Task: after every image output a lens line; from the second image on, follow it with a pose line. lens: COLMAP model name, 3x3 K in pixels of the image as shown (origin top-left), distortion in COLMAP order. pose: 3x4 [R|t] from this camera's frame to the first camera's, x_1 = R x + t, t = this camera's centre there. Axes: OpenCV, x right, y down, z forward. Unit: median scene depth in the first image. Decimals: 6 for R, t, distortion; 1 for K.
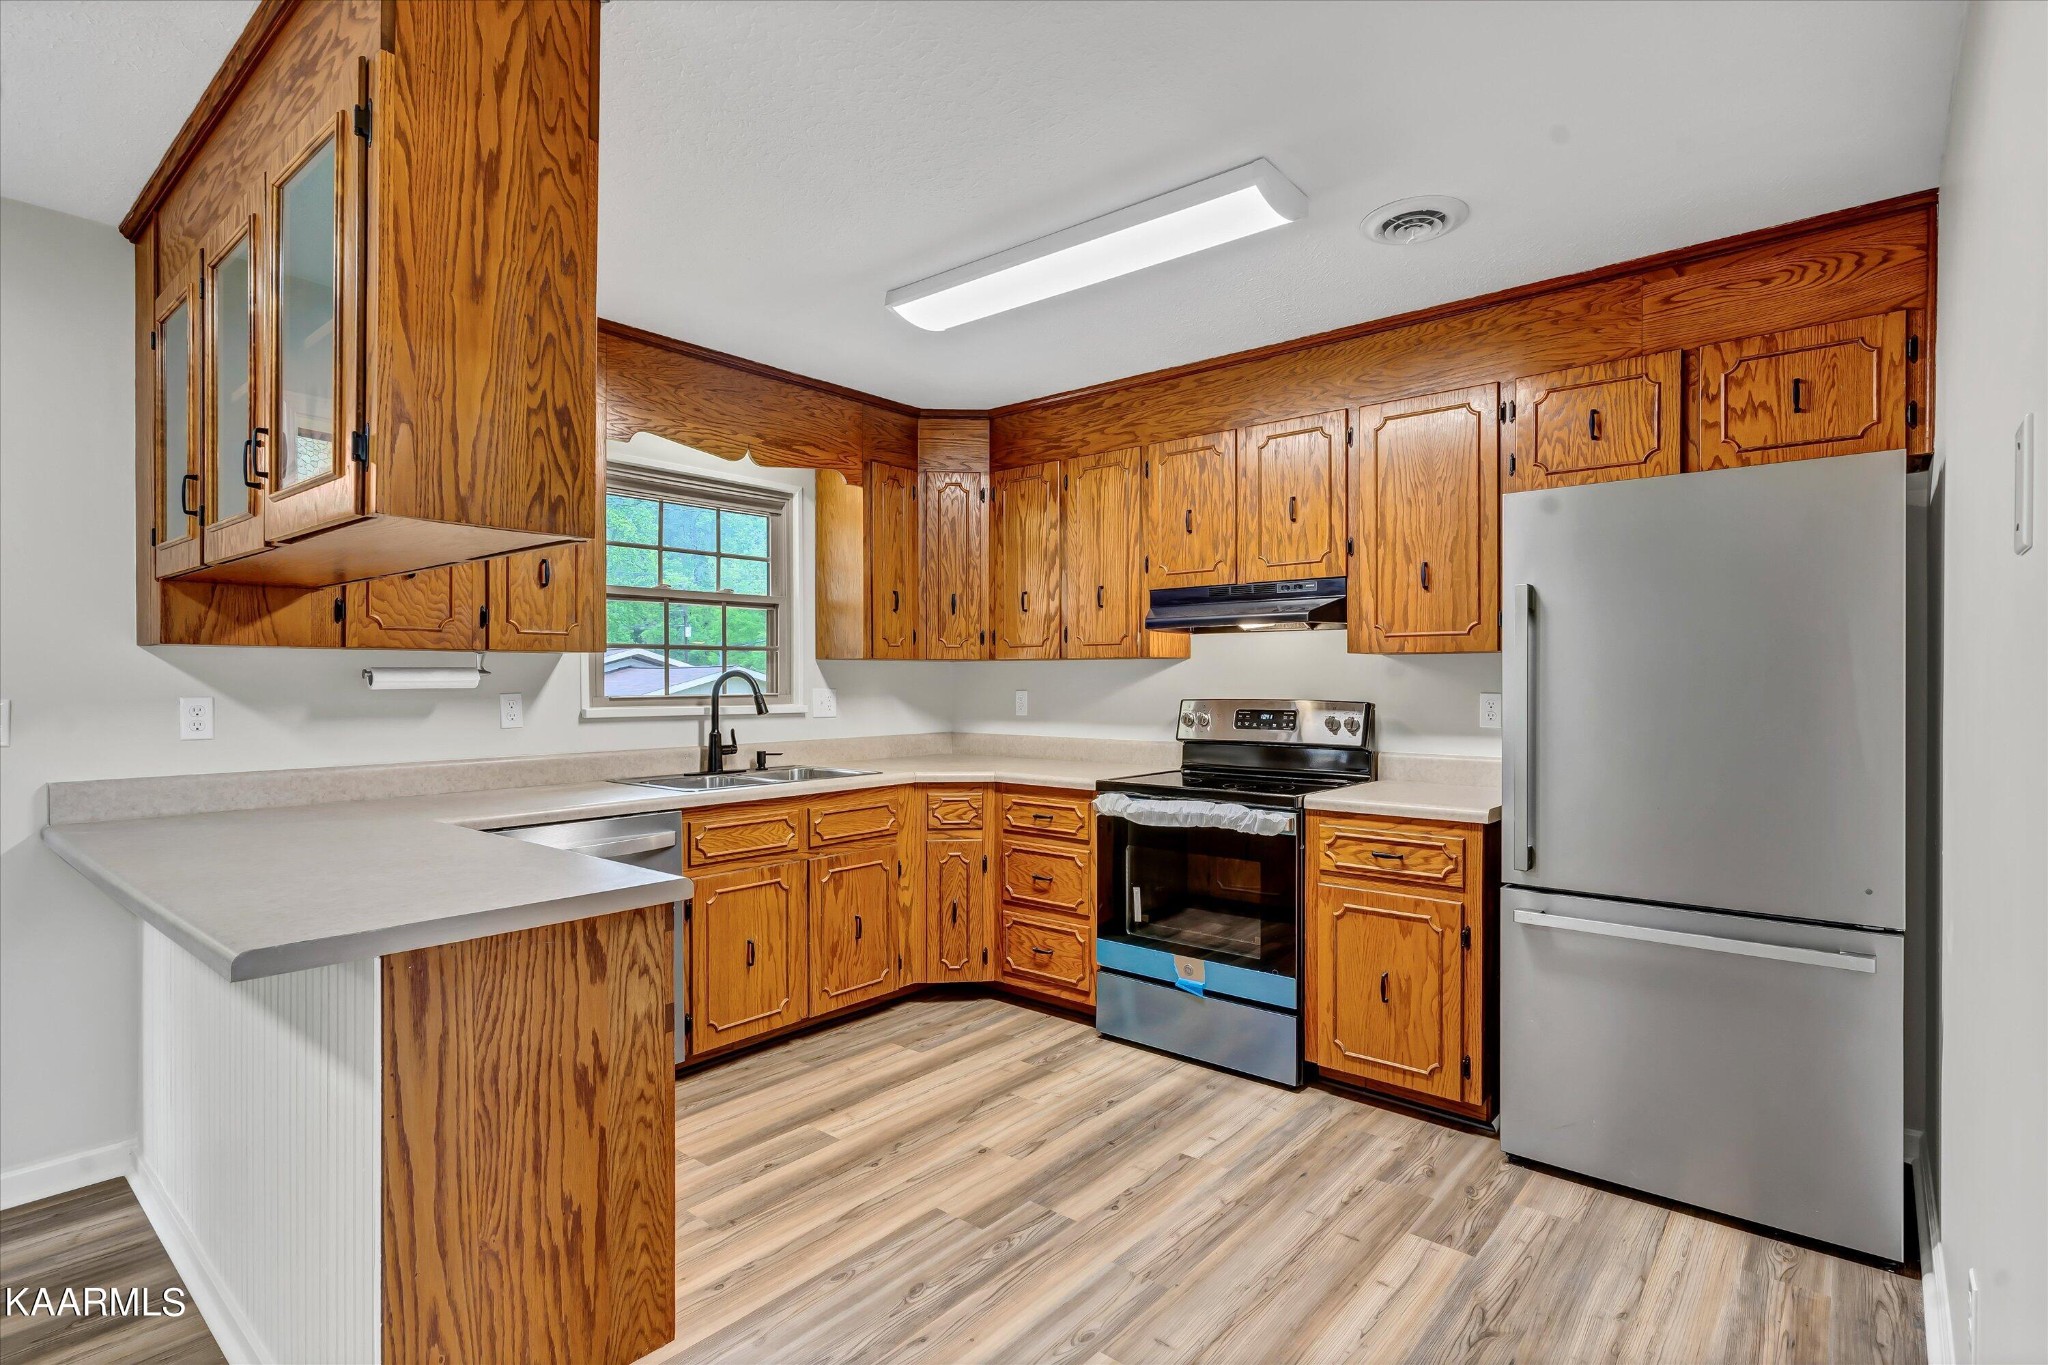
lens RADIAL K [[998.4, 0, 1032.3], [0, 998.4, 690.3], [0, 0, 1]] dist [0.001210, 0.000314]
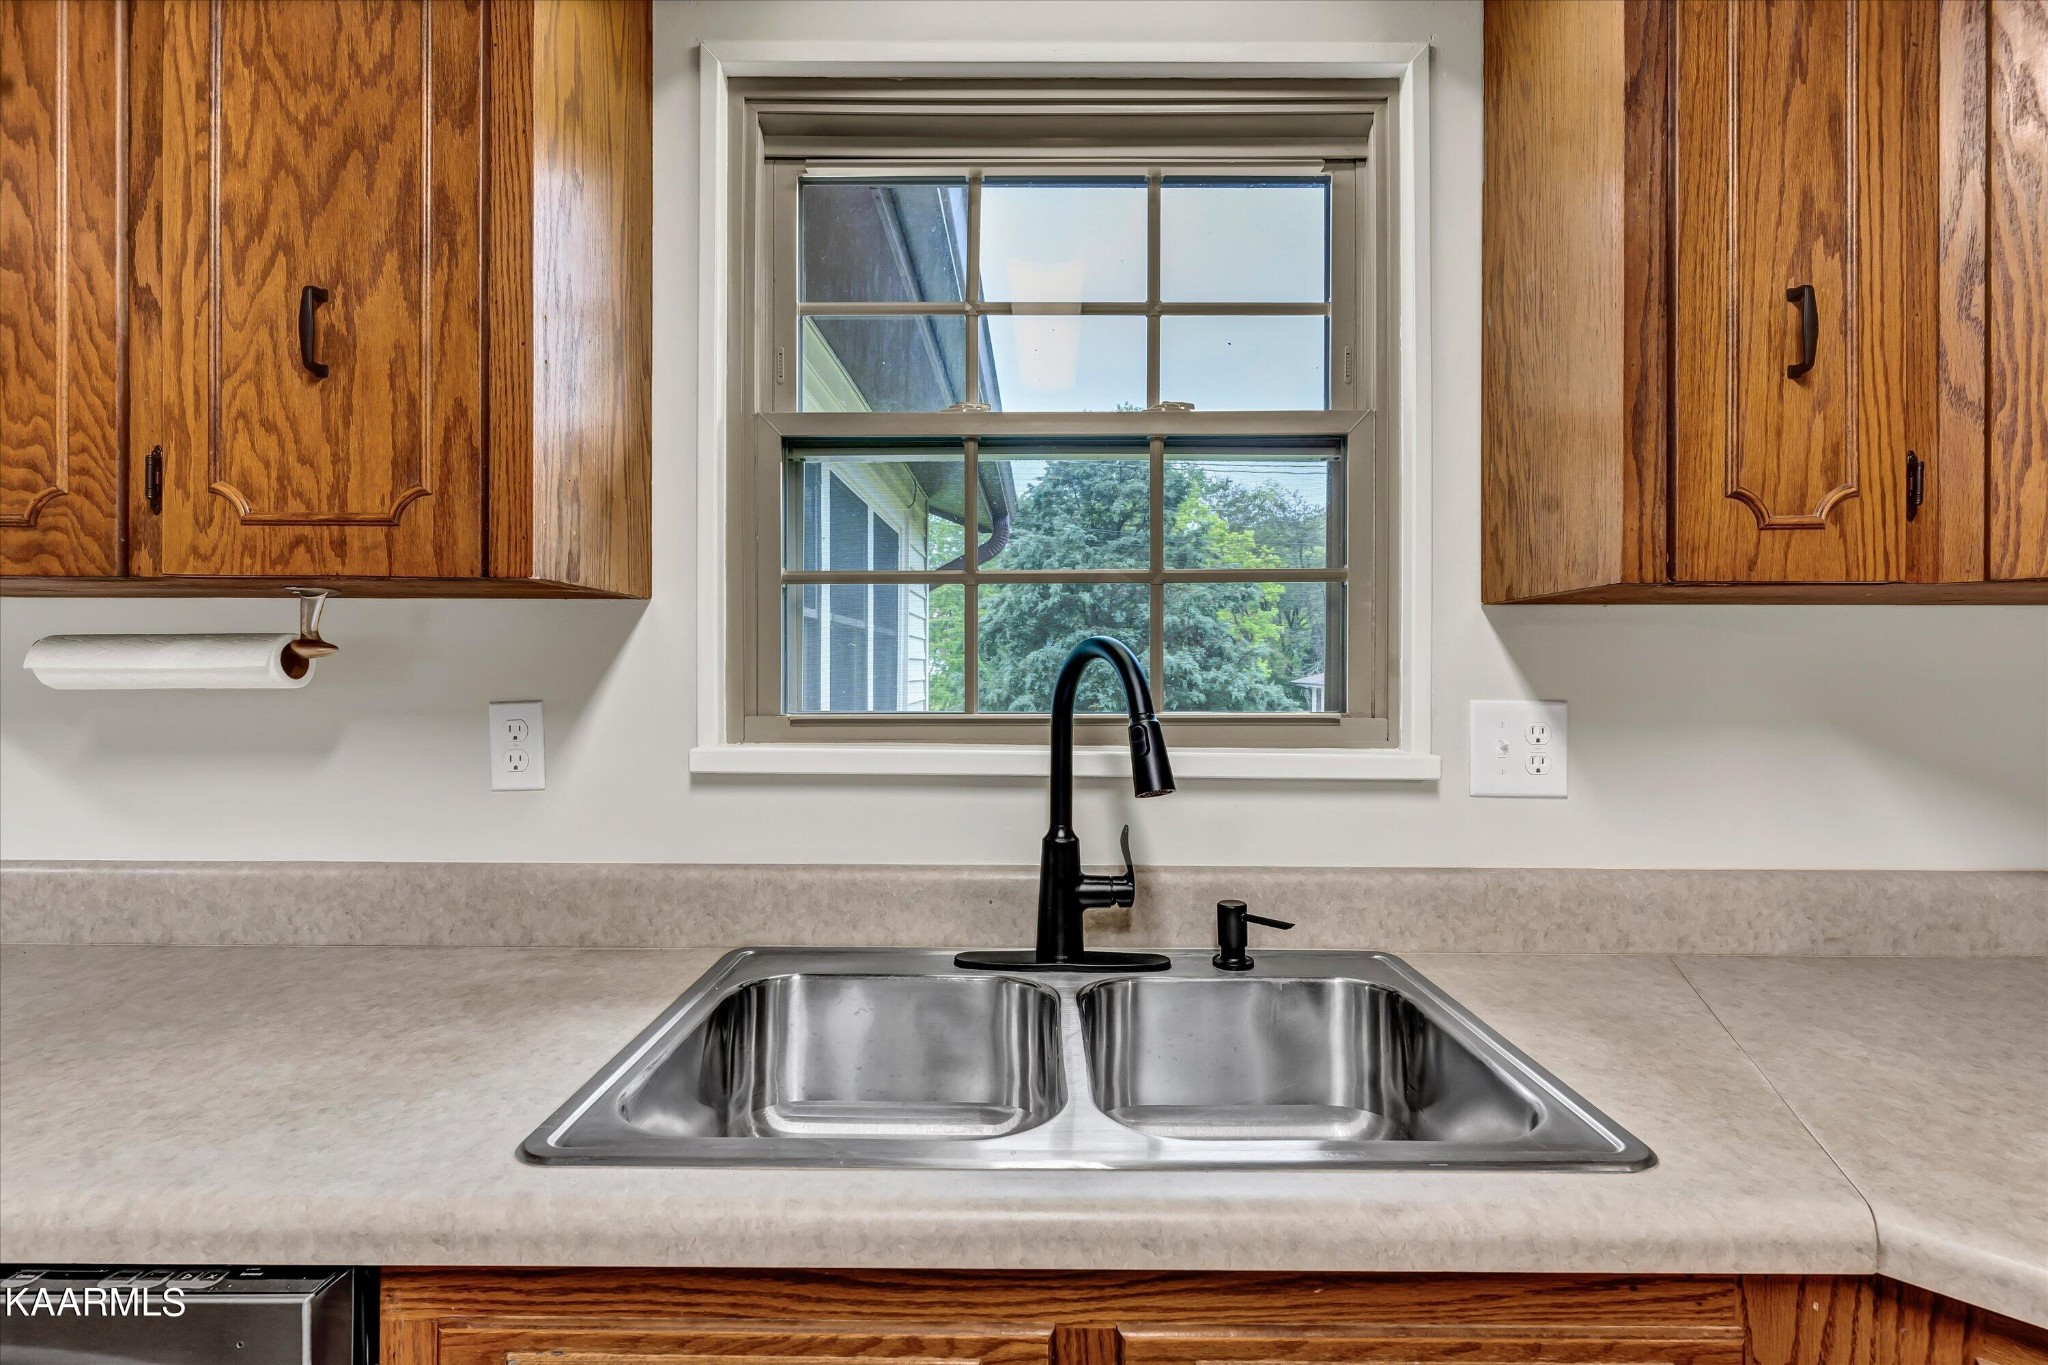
lens RADIAL K [[993.7, 0, 1031.6], [0, 993.7, 673.0], [0, 0, 1]] dist [0.001663, 0.000974]
pose [[0.632855, 0.000918, -0.774270, -0.082351], [-0.011343, 0.999903, -0.008086, -0.007021], [0.774187, 0.013900, 0.632804, 0.834190]]
